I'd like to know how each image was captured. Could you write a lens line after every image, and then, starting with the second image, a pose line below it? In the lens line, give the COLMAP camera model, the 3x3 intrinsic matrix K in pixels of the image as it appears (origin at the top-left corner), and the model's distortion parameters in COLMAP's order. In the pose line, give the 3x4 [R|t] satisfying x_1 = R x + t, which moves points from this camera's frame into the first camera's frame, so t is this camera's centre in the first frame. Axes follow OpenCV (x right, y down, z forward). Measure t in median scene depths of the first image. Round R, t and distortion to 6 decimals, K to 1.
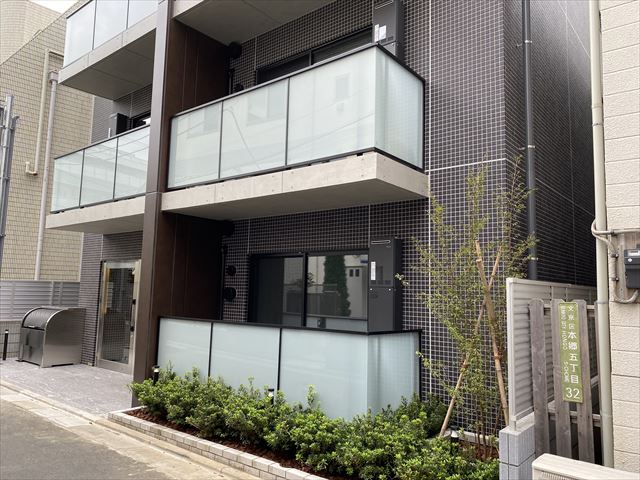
lens RADIAL K [[489.1, 0, 322.6], [0, 489.1, 236.0], [0, 0, 1]] dist [0.013410, -0.023300]
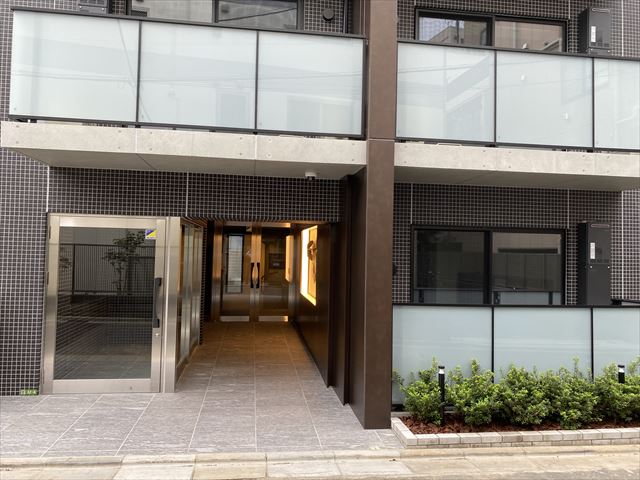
lens RADIAL K [[489.1, 0, 315.5], [0, 489.1, 235.3], [0, 0, 1]] dist [0.013410, -0.023300]
pose [[0.690758, 0.026798, 0.722590, -1.047544], [-0.089500, 0.994797, 0.048664, 0.032982], [-0.717526, -0.098287, 0.689562, 0.609561]]
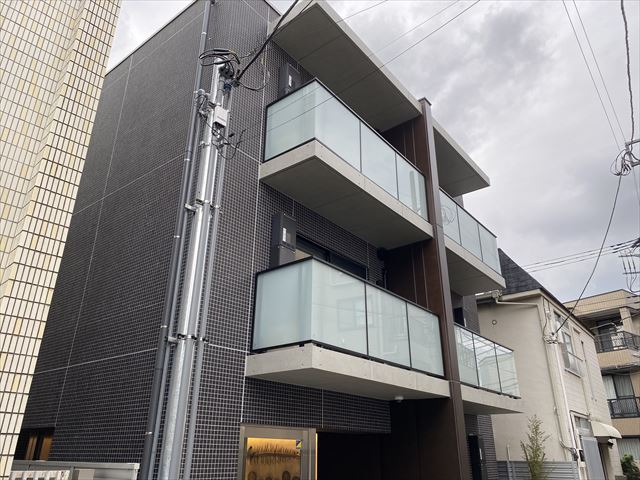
lens RADIAL K [[489.1, 0, 327.0], [0, 489.1, 241.4], [0, 0, 1]] dist [0.013410, -0.023300]
pose [[-0.019719, 0.391992, 0.919757, -1.759253], [-0.106384, 0.913891, -0.391773, 0.115101], [-0.994130, -0.105573, 0.023680, 1.478061]]
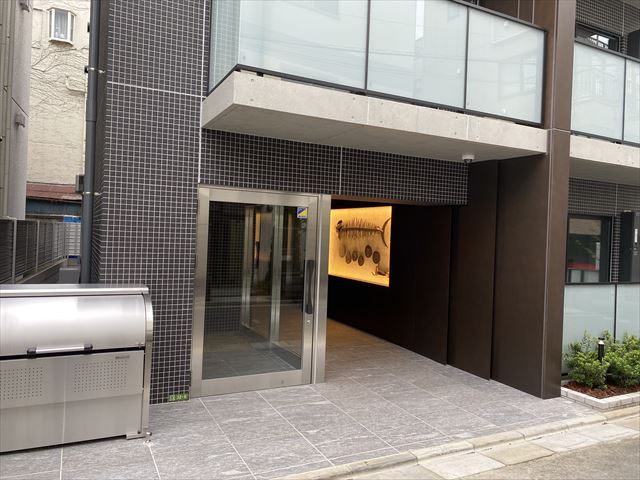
lens RADIAL K [[489.1, 0, 318.9], [0, 489.1, 233.5], [0, 0, 1]] dist [0.013410, -0.023300]
pose [[0.410914, 0.003219, 0.911668, -1.362442], [-0.127605, 0.990353, 0.054019, 0.093950], [-0.902700, -0.138530, 0.407361, 1.126113]]
